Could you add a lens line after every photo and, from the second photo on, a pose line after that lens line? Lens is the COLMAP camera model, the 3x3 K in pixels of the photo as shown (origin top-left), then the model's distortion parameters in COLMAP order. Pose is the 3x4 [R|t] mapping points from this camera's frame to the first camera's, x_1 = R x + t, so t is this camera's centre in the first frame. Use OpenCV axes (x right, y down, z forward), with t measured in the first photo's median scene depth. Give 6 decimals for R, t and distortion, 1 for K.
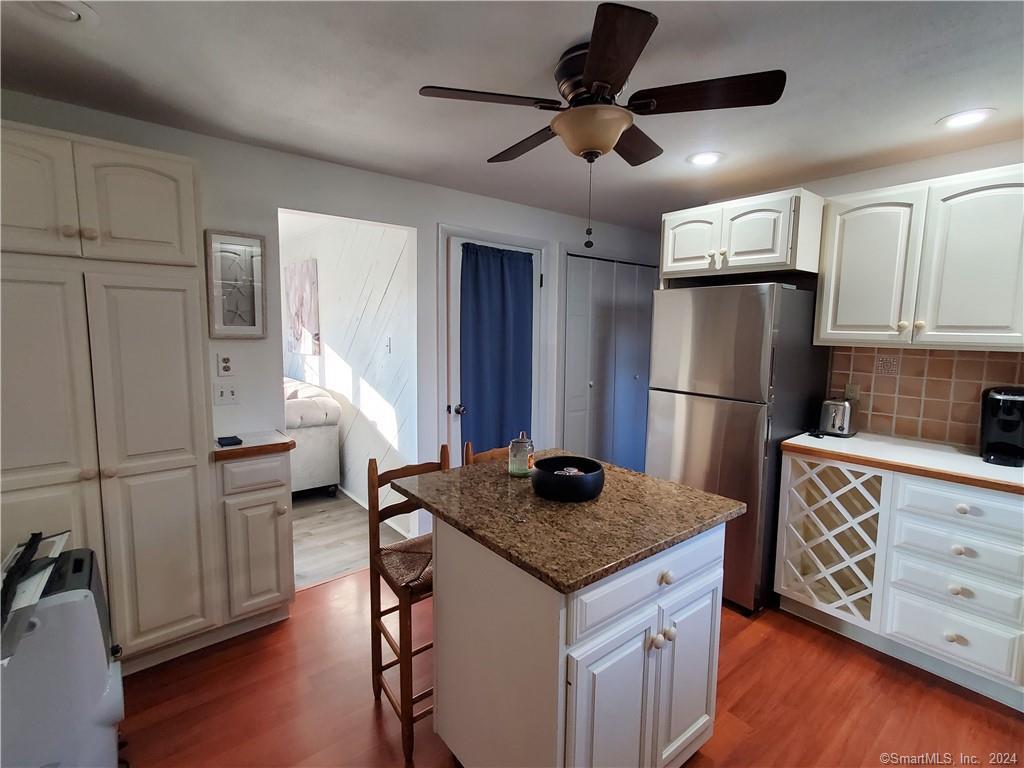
lens RADIAL K [[494.0, 0, 512.0], [0, 494.0, 384.0], [0, 0, 1]] dist [0.014022, -0.000242]
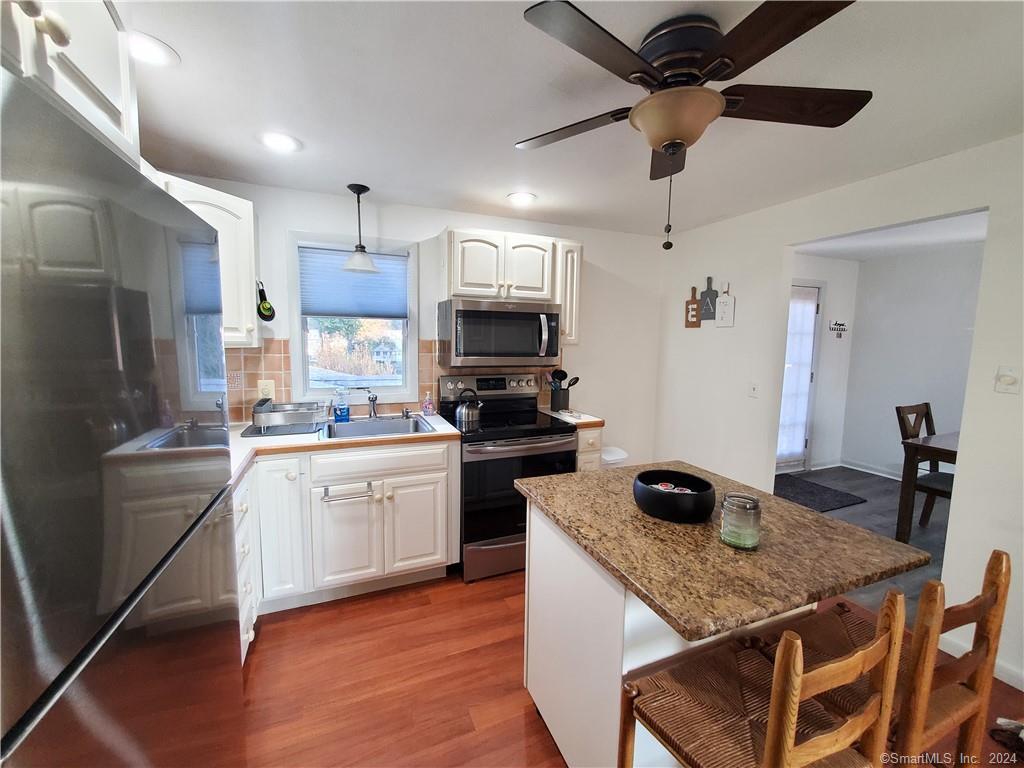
lens RADIAL K [[413.6, 0, 514.1], [0, 413.6, 380.6], [0, 0, 1]] dist [0.008596, 0.000317]
pose [[-0.958577, -0.055812, 0.279312, 0.147475], [0.007270, 0.975501, 0.219874, -0.153374], [-0.284741, 0.212797, -0.934687, 1.353008]]
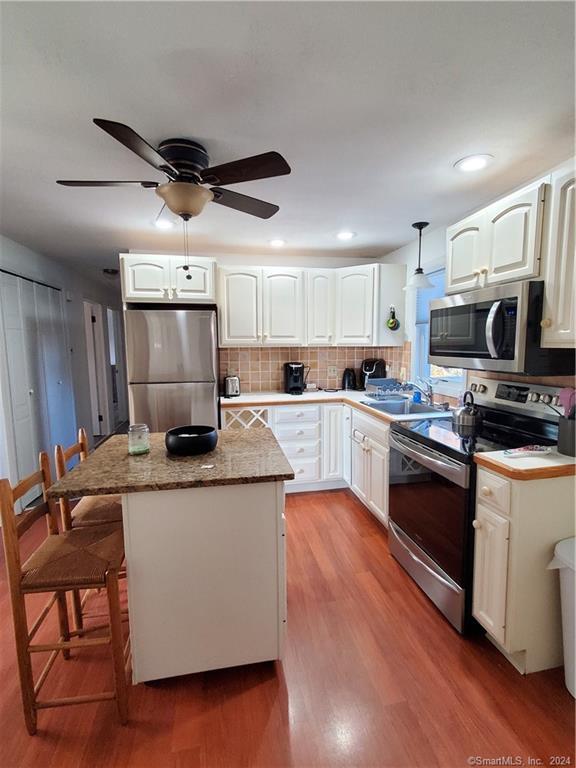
lens RADIAL K [[370.5, 0, 298.1], [0, 370.5, 386.4], [0, 0, 1]] dist [0.014022, -0.000242]
pose [[0.461638, -0.119587, 0.878971, -0.508686], [0.119294, 0.990240, 0.072072, -0.002693], [-0.879011, 0.071584, 0.471398, 0.160513]]
